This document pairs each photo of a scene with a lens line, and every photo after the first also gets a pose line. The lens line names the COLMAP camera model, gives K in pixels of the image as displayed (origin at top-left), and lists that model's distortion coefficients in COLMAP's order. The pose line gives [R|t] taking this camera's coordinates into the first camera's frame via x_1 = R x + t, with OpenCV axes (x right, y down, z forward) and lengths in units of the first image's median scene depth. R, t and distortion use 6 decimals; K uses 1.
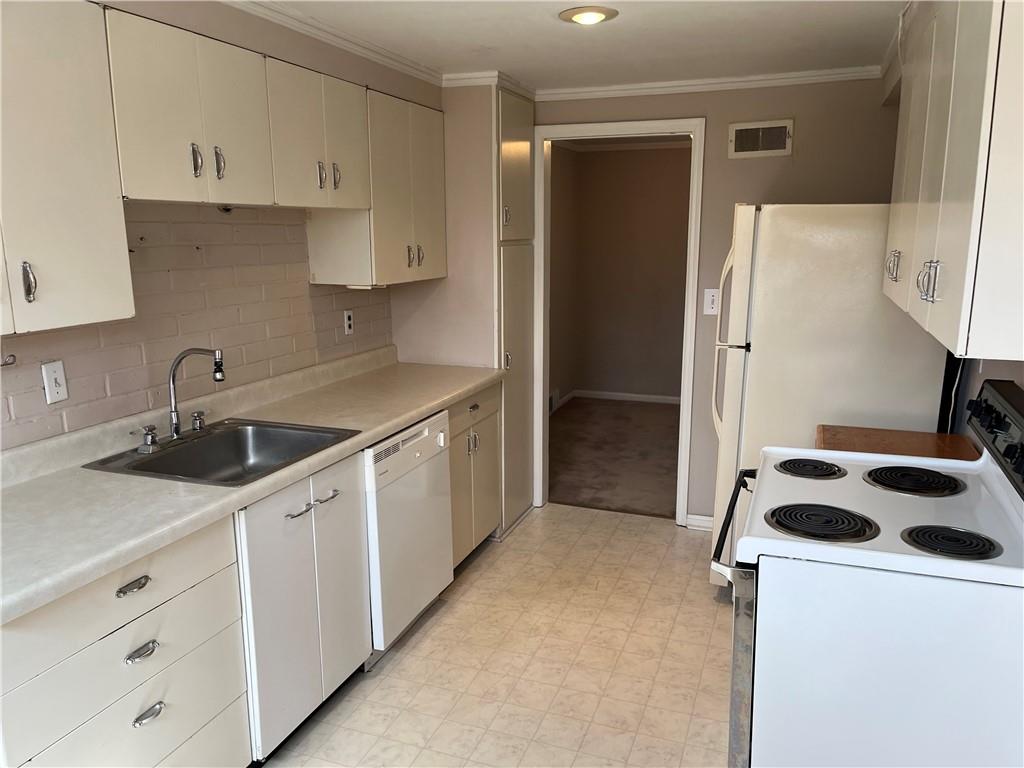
lens RADIAL K [[779.0, 0, 512.0], [0, 779.0, 384.0], [0, 0, 1]] dist [0.032592, -0.004101]
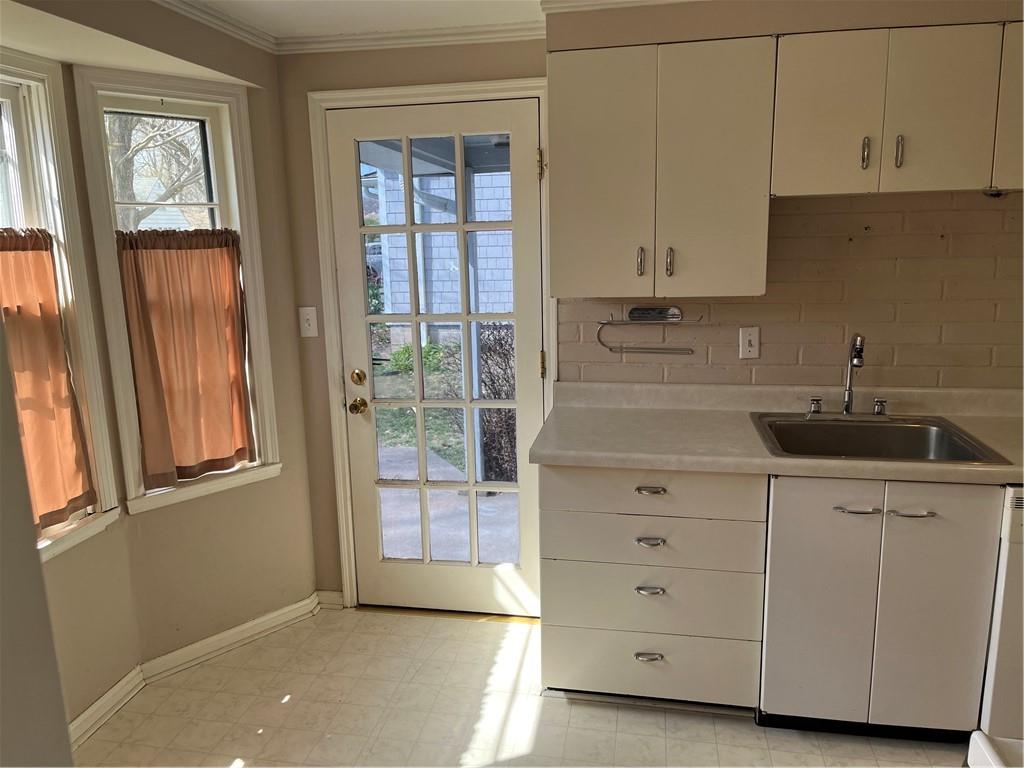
lens RADIAL K [[764.4, 0, 511.9], [0, 764.4, 374.8], [0, 0, 1]] dist [0.063689, -0.000417]
pose [[0.192832, 0.178303, -0.964896, 0.490060], [-0.173358, 0.974074, 0.145354, -0.058803], [0.965796, 0.139243, 0.218743, 0.320039]]
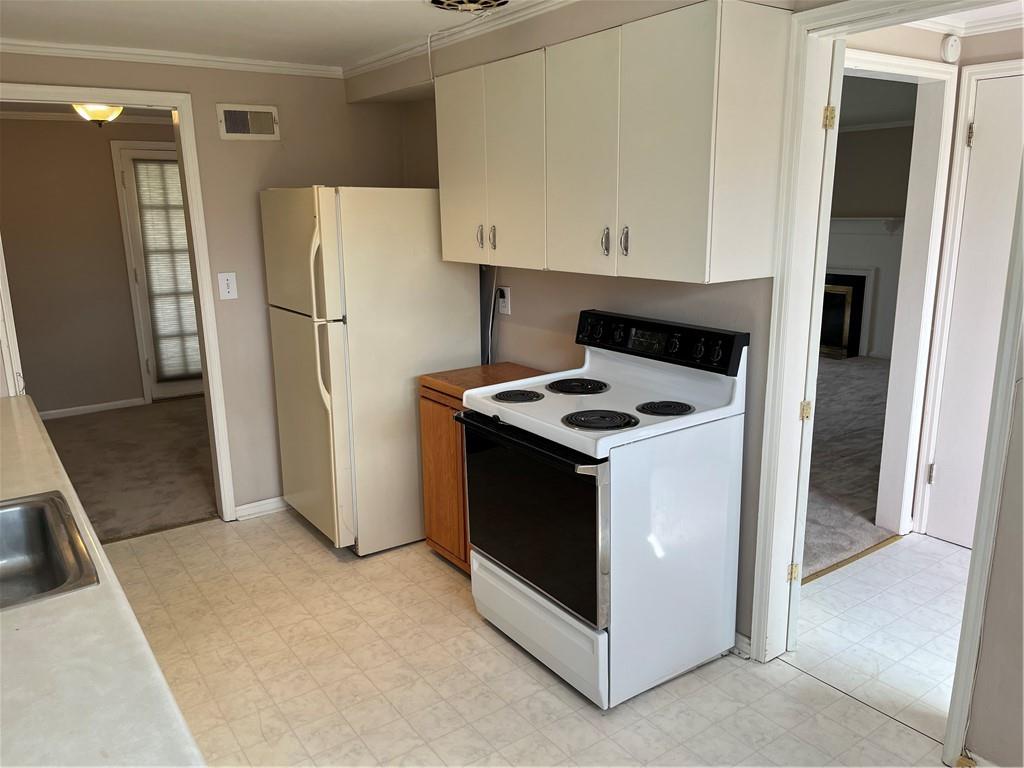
lens RADIAL K [[779.0, 0, 512.0], [0, 779.0, 384.0], [0, 0, 1]] dist [0.032592, -0.004101]
pose [[0.554770, -0.185675, 0.811021, -0.551120], [0.174994, 0.979015, 0.104434, -0.038721], [-0.813393, 0.083987, 0.575620, 0.239518]]
